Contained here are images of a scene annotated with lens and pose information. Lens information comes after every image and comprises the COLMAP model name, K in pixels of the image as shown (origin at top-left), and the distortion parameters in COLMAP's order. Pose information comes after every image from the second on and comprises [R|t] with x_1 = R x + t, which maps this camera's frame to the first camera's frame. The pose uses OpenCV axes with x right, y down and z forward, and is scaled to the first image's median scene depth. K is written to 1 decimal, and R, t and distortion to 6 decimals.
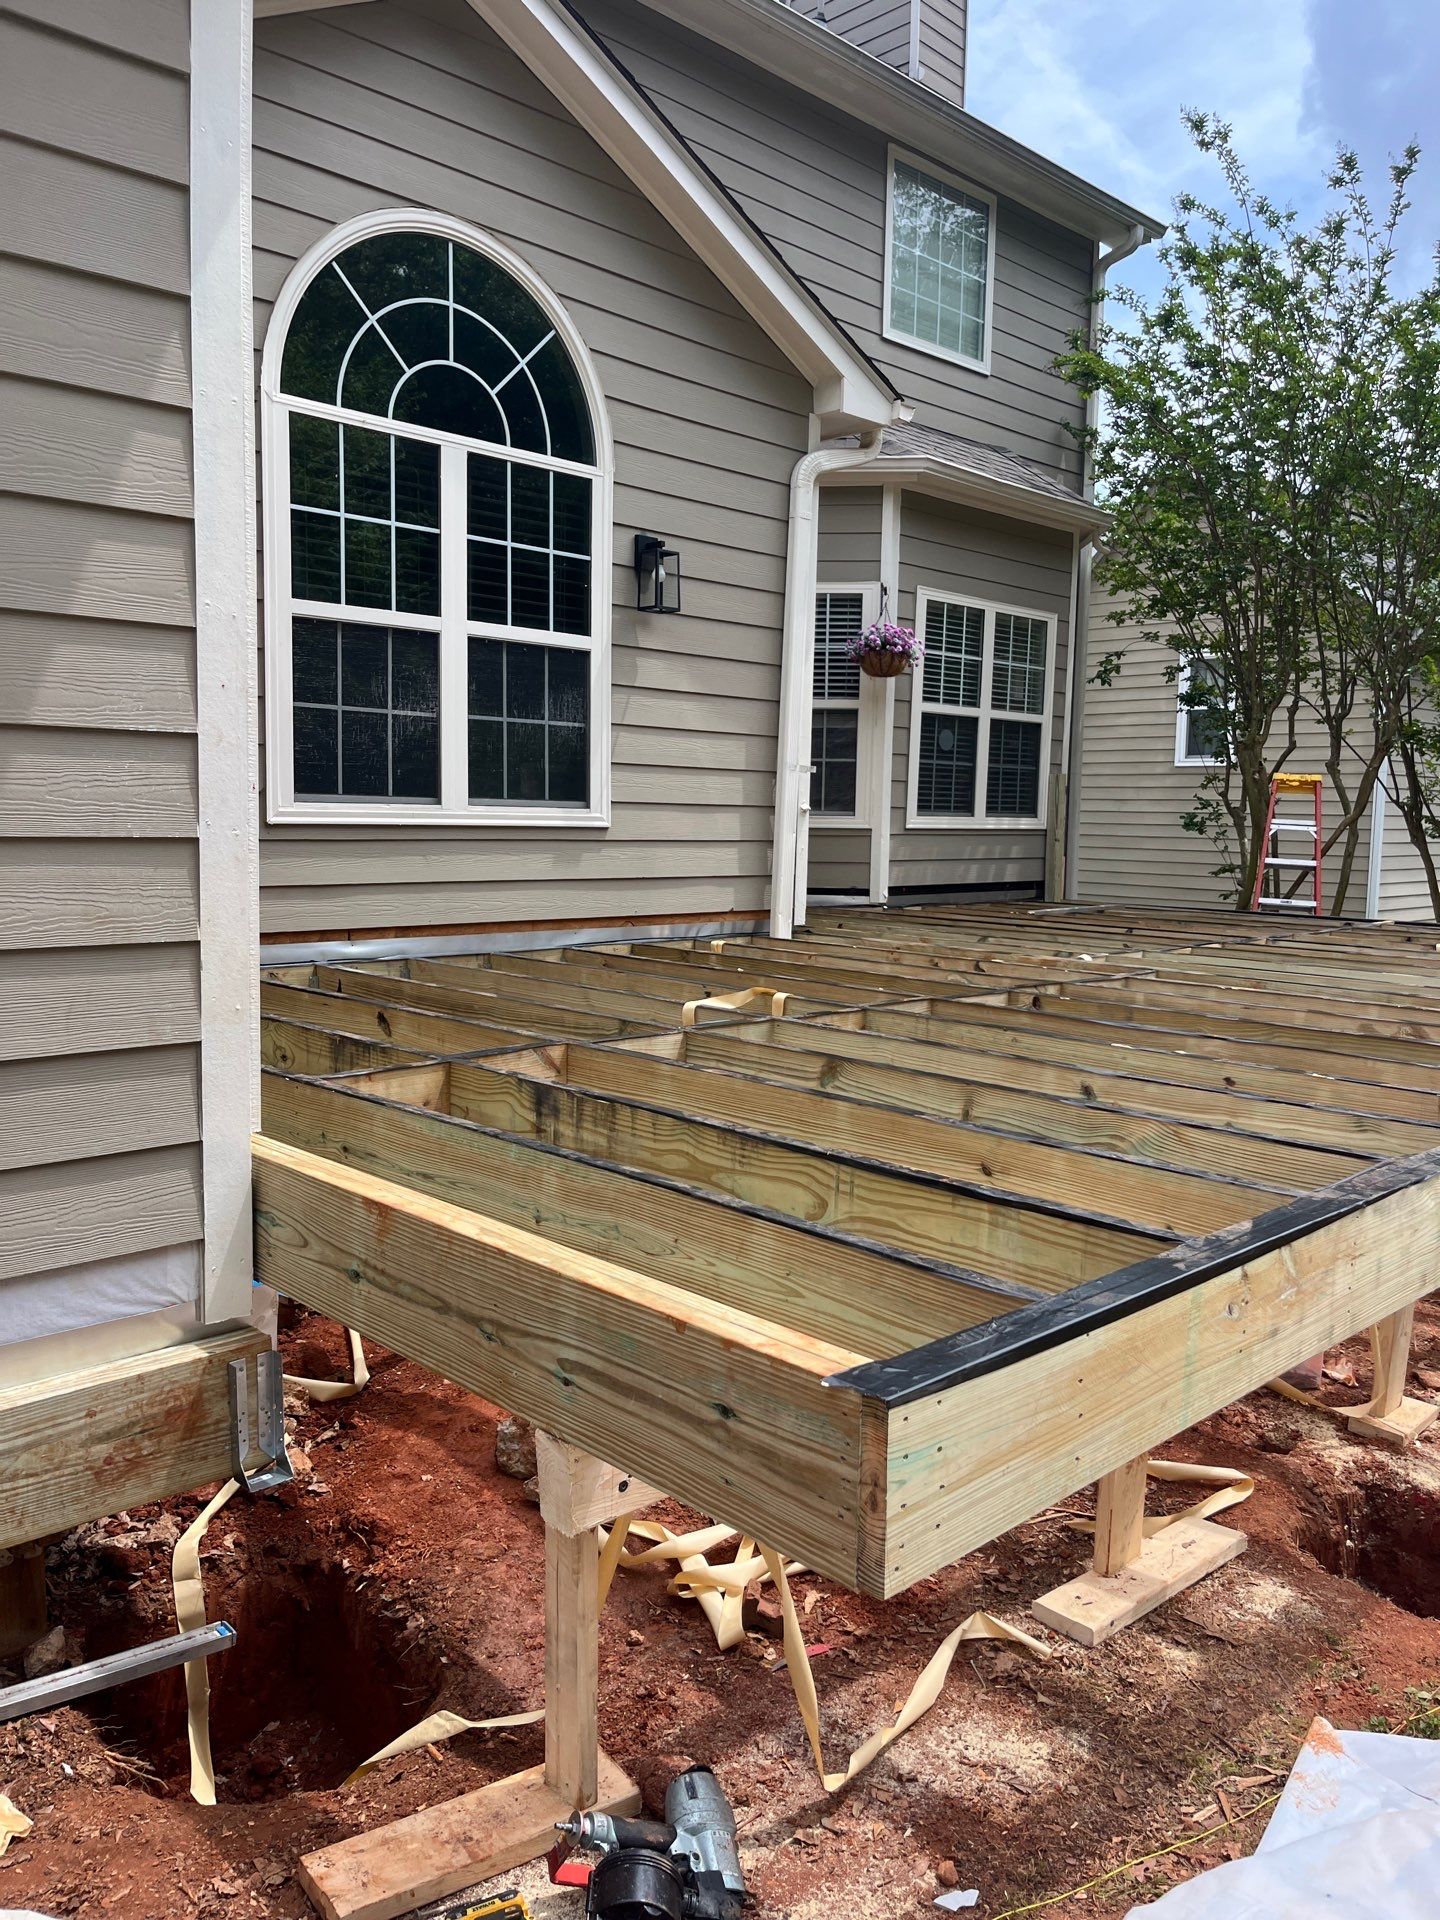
lens RADIAL K [[1456.5, 0, 724.5], [0, 1456.5, 962.4], [0, 0, 1]] dist [0.049532, -0.079748]
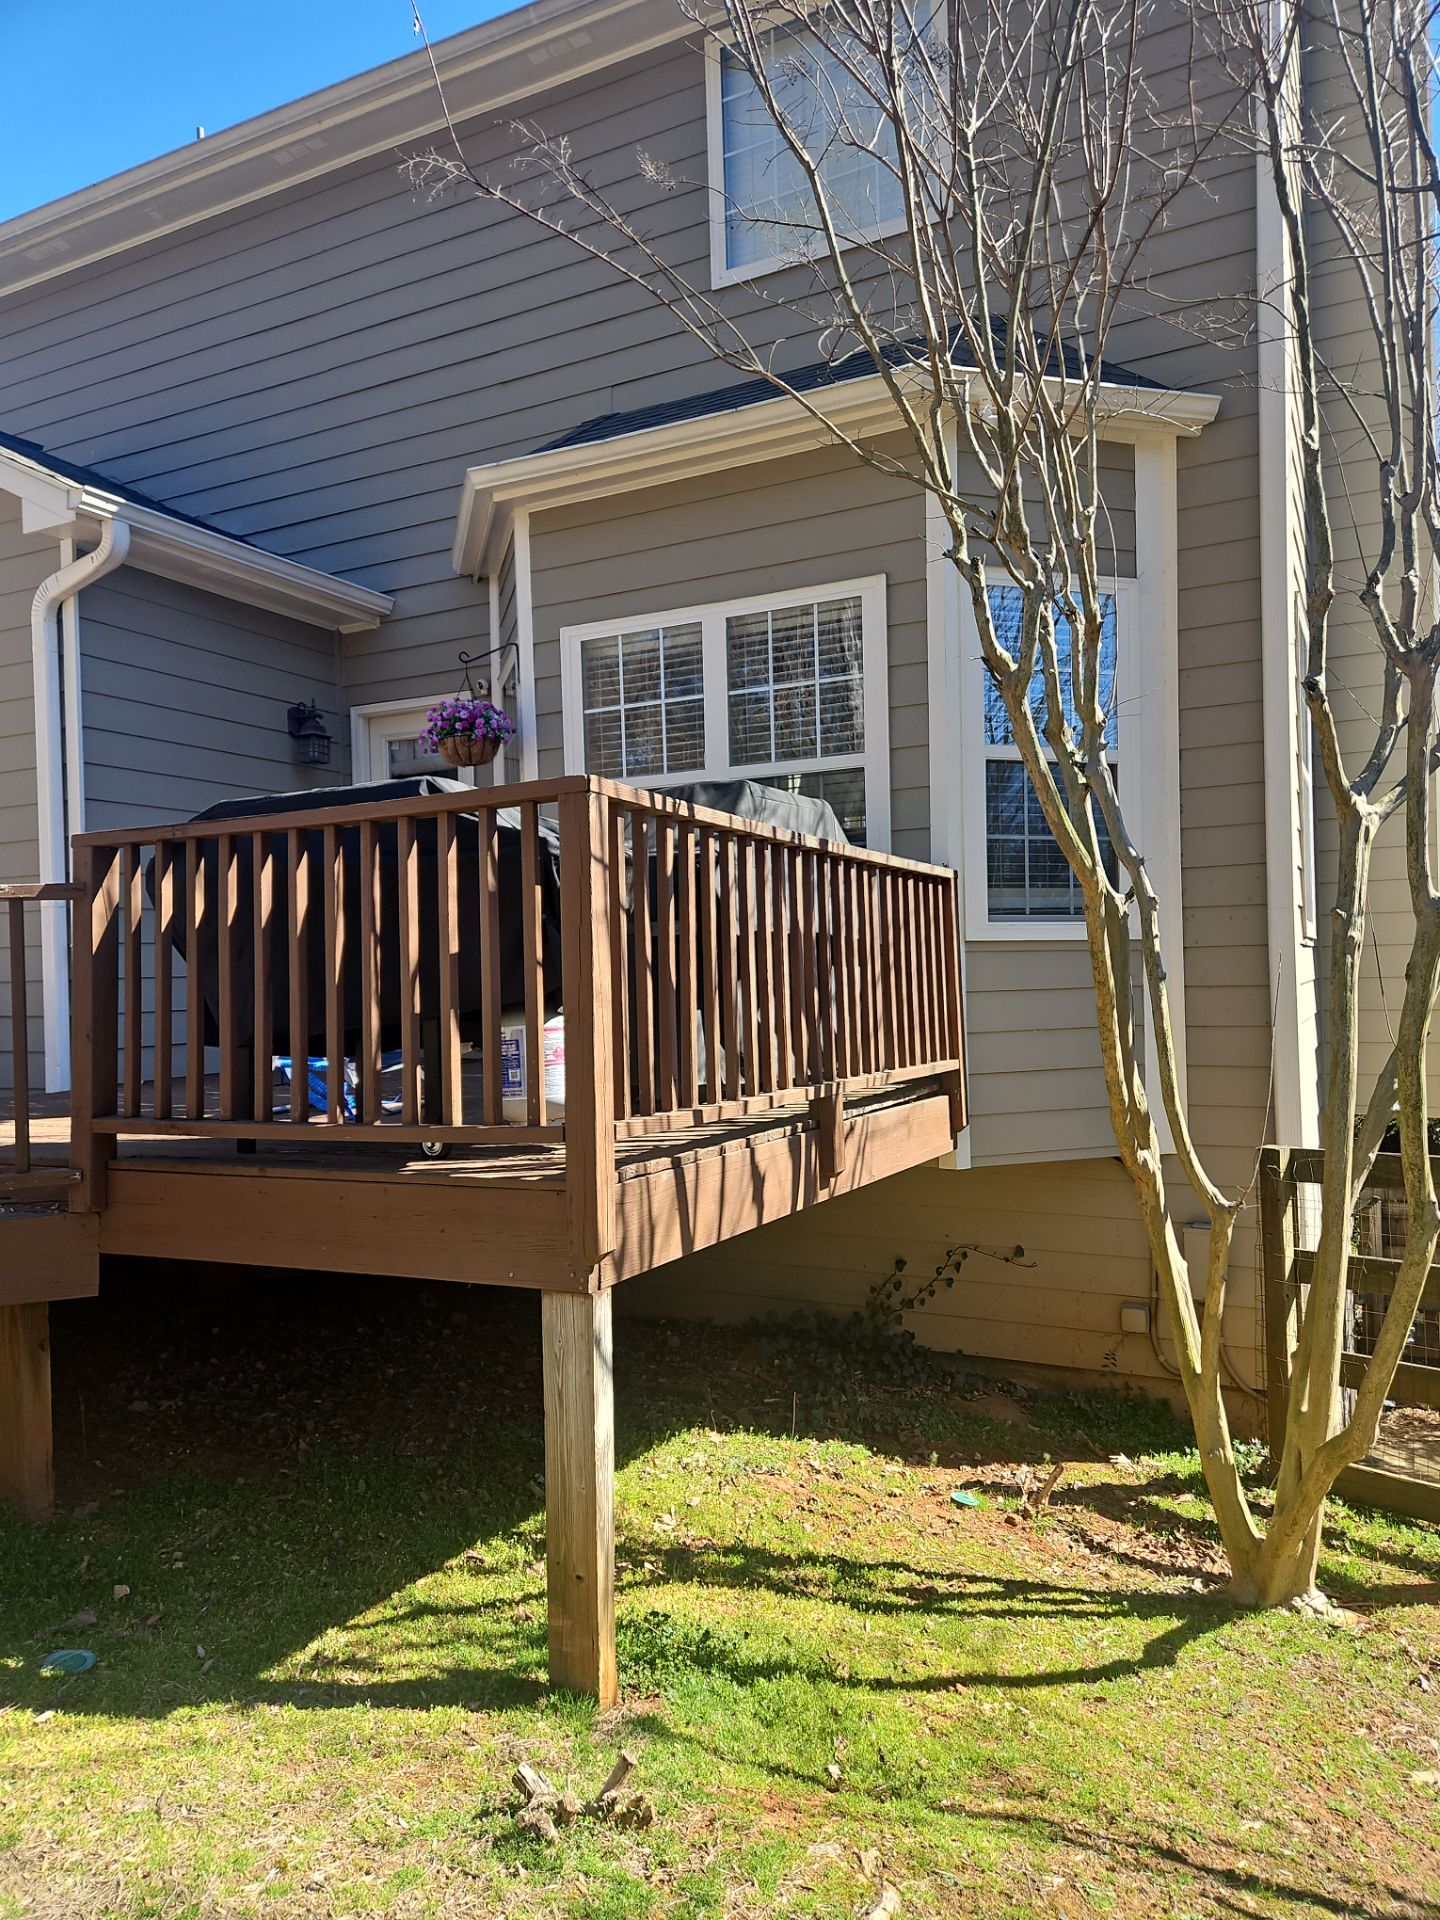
lens RADIAL K [[1304.7, 0, 721.7], [0, 1304.7, 961.7], [0, 0, 1]] dist [0.074603, -0.055158]
pose [[0.322989, -0.028947, -0.945960, 1.161876], [-0.061346, 0.996790, -0.051448, -0.091004], [0.944413, 0.074648, 0.320176, 1.305044]]
